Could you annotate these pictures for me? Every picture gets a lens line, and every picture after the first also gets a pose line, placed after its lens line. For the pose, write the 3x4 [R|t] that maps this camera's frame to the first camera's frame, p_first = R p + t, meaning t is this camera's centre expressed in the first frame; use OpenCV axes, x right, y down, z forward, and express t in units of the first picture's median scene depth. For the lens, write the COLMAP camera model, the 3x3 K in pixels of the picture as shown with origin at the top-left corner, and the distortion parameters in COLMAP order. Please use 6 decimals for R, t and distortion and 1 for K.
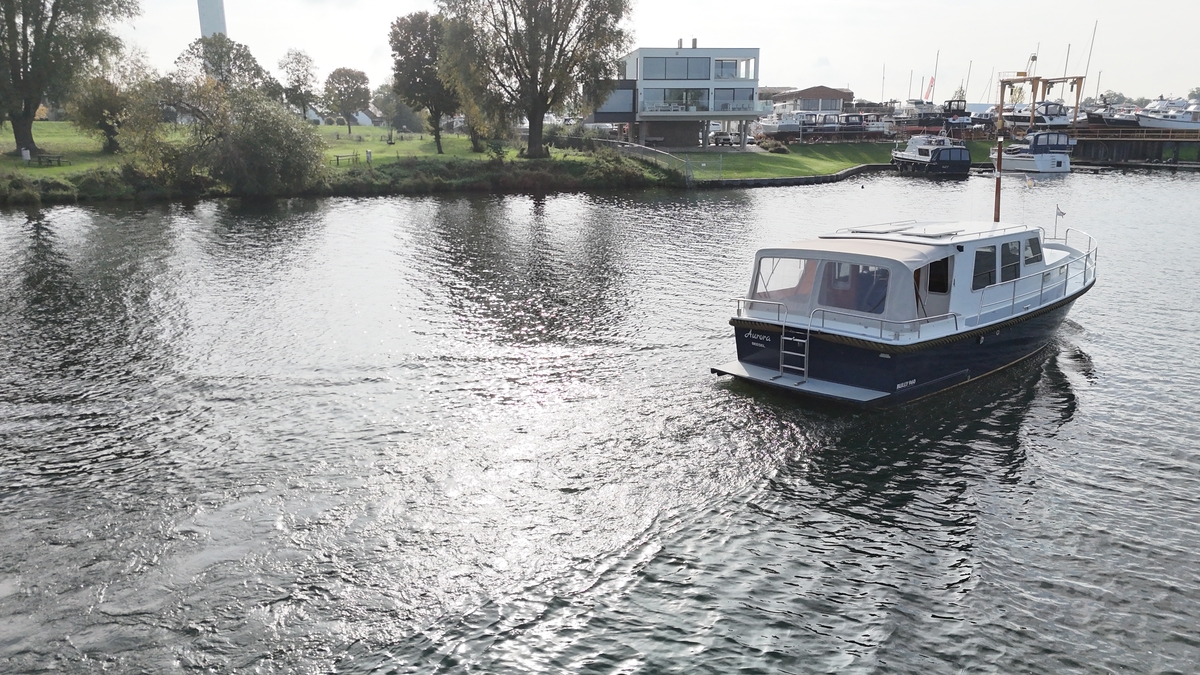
lens RADIAL K [[856.5, 0, 600.0], [0, 856.5, 337.5], [0, 0, 1]] dist [-0.002725, -0.003381]
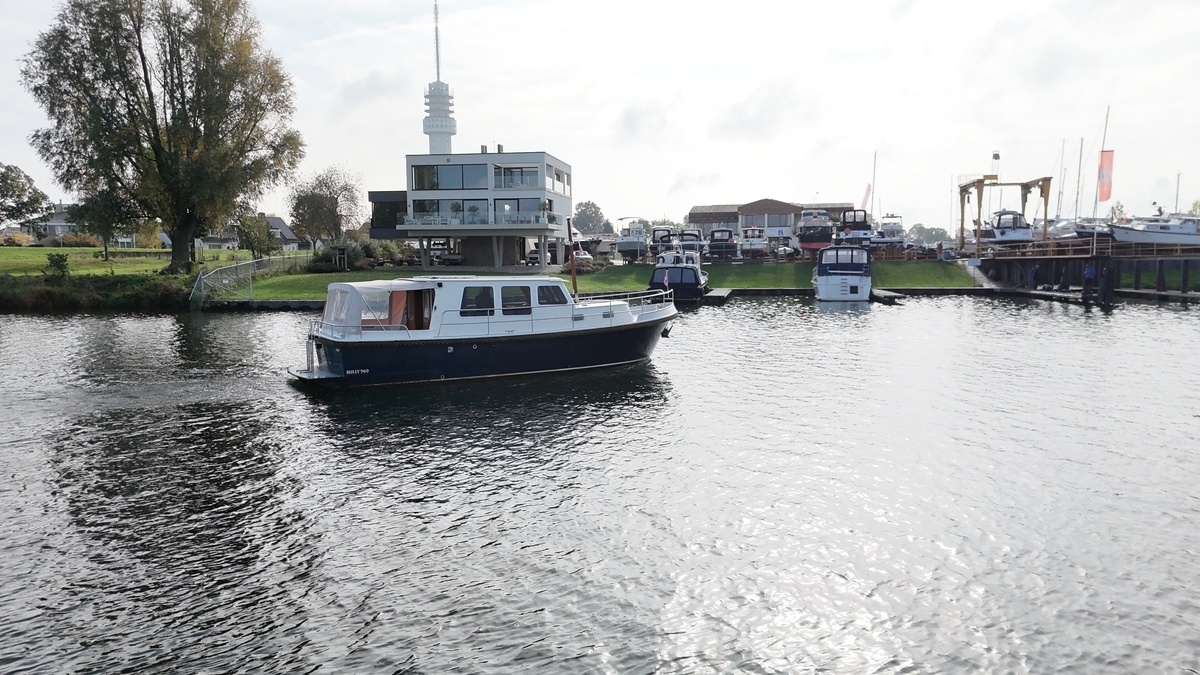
lens RADIAL K [[856.5, 0, 600.0], [0, 856.5, 337.5], [0, 0, 1]] dist [-0.002725, -0.003381]
pose [[0.951008, 0.029334, -0.307771, 0.482694], [-0.074893, 0.987697, -0.137279, -0.047935], [0.299958, 0.153603, 0.941505, 0.255636]]
